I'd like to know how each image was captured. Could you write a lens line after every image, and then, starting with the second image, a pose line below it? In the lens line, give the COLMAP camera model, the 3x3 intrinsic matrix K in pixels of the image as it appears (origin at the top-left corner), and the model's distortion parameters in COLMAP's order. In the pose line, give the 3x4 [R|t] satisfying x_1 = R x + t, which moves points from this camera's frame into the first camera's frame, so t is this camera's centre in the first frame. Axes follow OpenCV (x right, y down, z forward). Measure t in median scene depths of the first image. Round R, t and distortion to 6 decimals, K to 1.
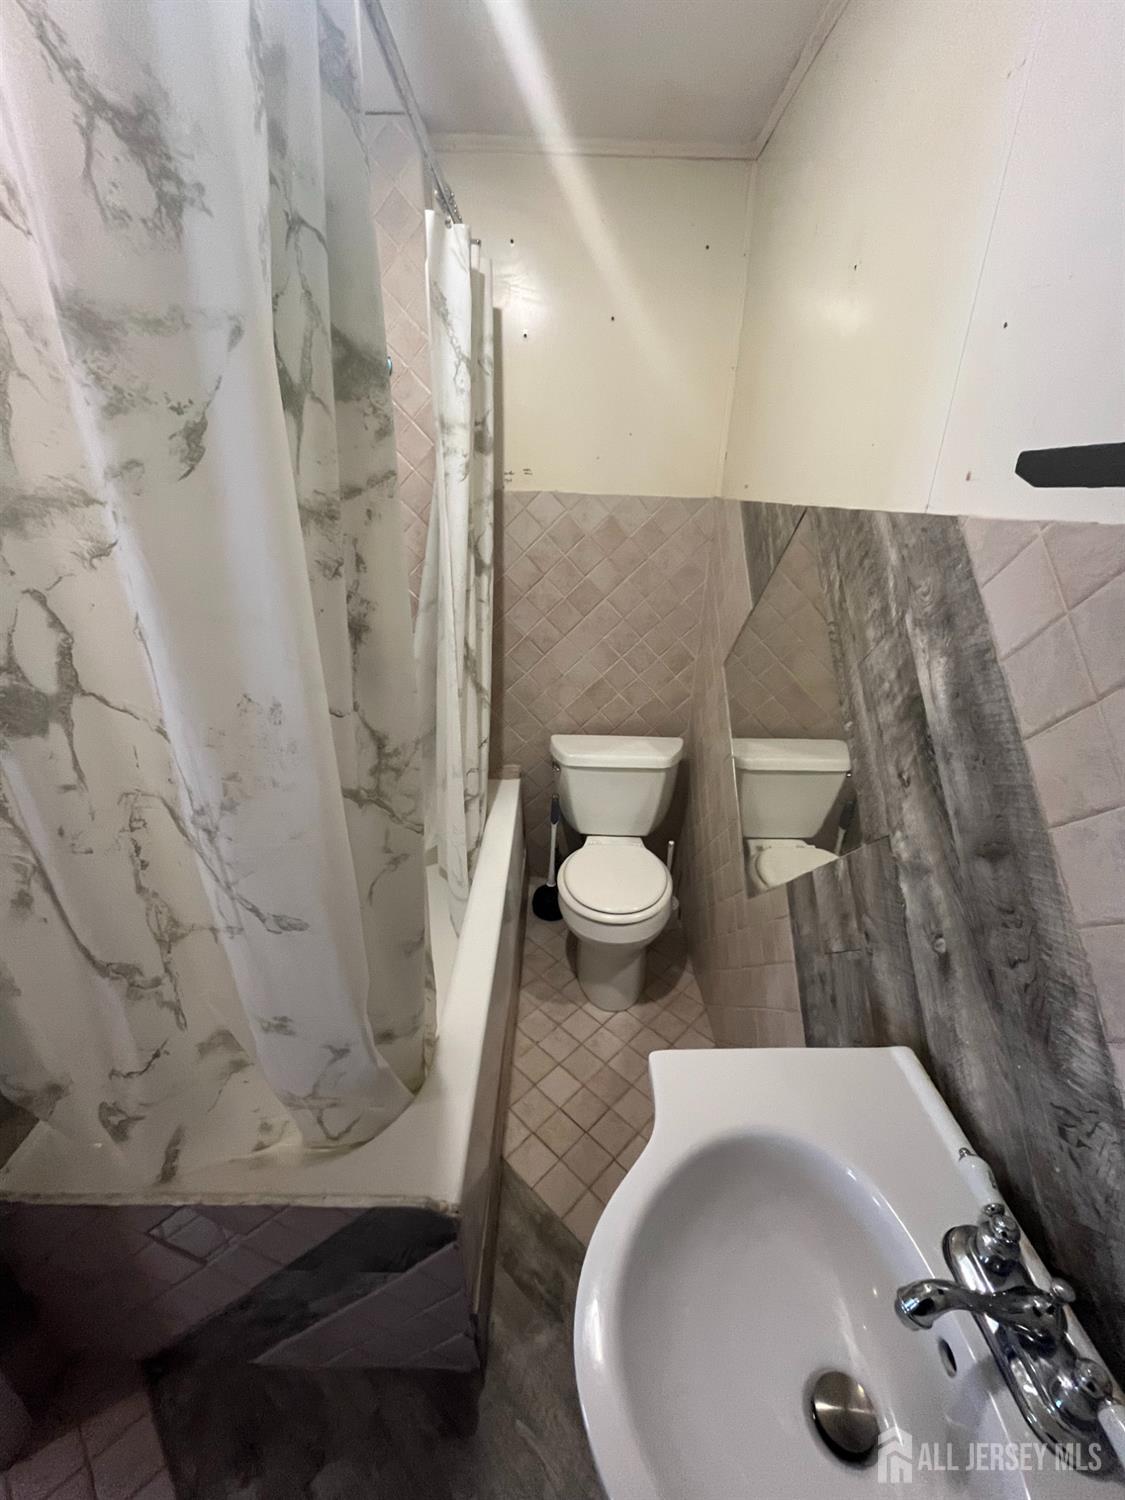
lens RADIAL K [[602.0, 0, 562.7], [0, 602.0, 745.1], [0, 0, 1]] dist [-0.004286, -0.000897]
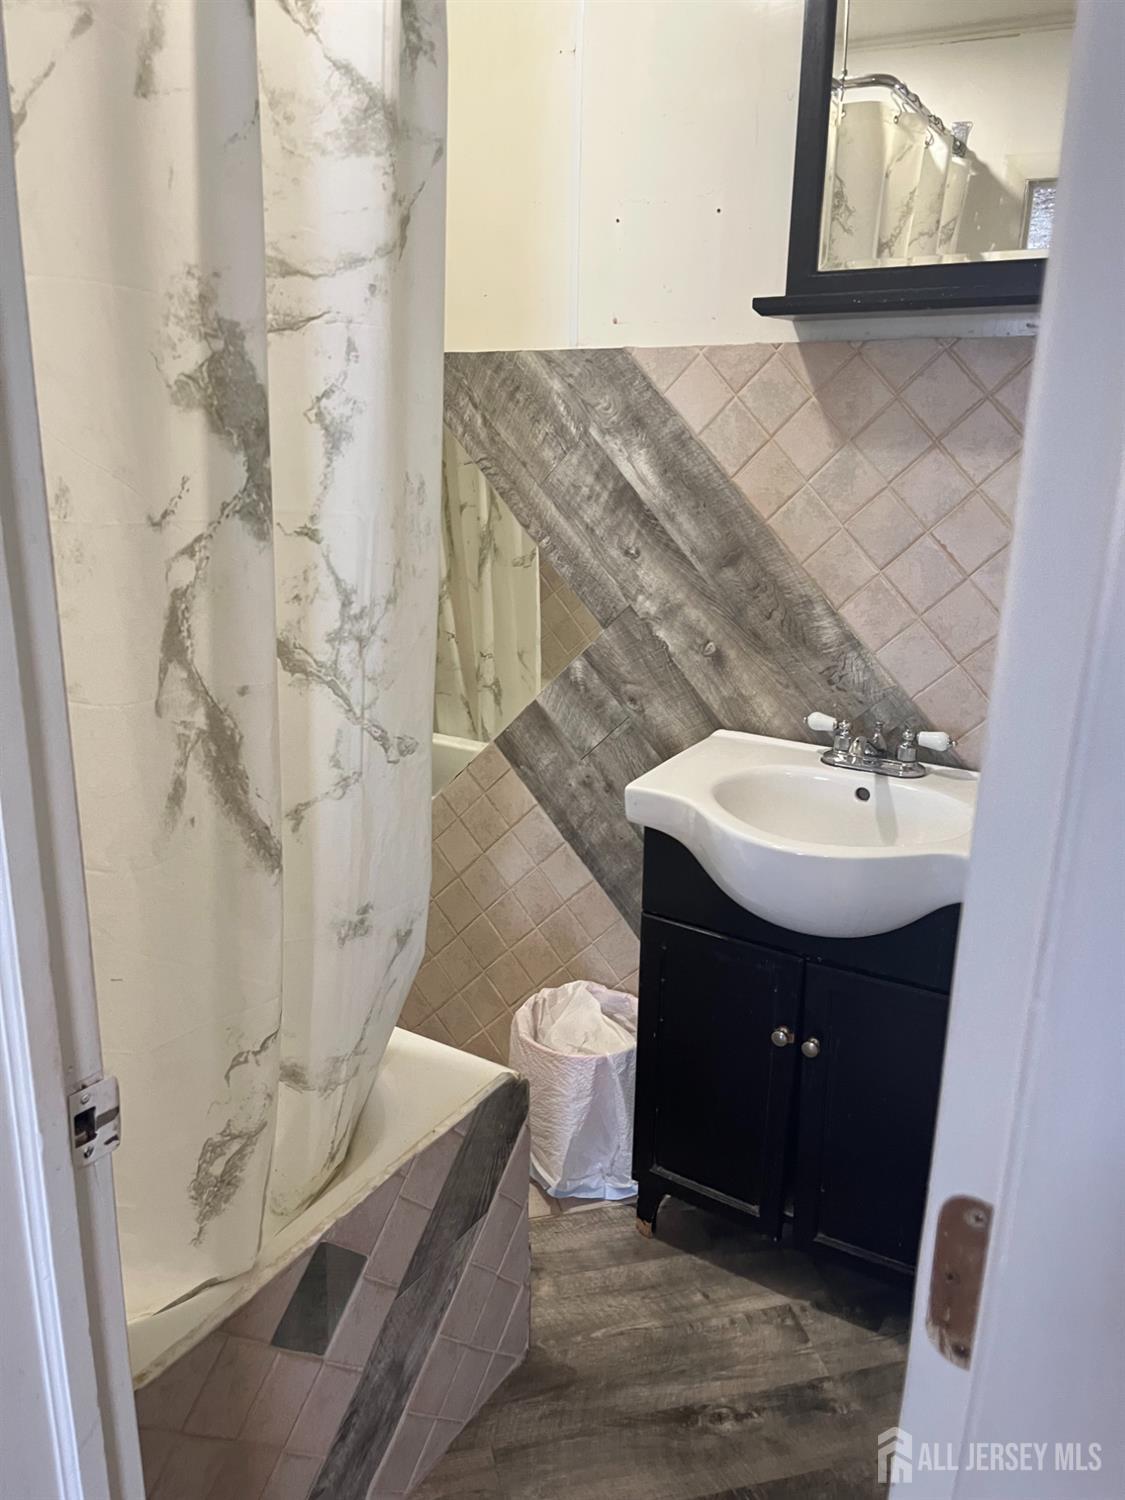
lens RADIAL K [[1139.4, 0, 563.4], [0, 1139.4, 748.5], [0, 0, 1]] dist [0.053966, -0.077007]
pose [[0.519113, -0.237498, 0.821046, -1.701141], [0.326985, 0.942725, 0.065957, 0.256467], [-0.789686, 0.234231, 0.567039, -0.166622]]
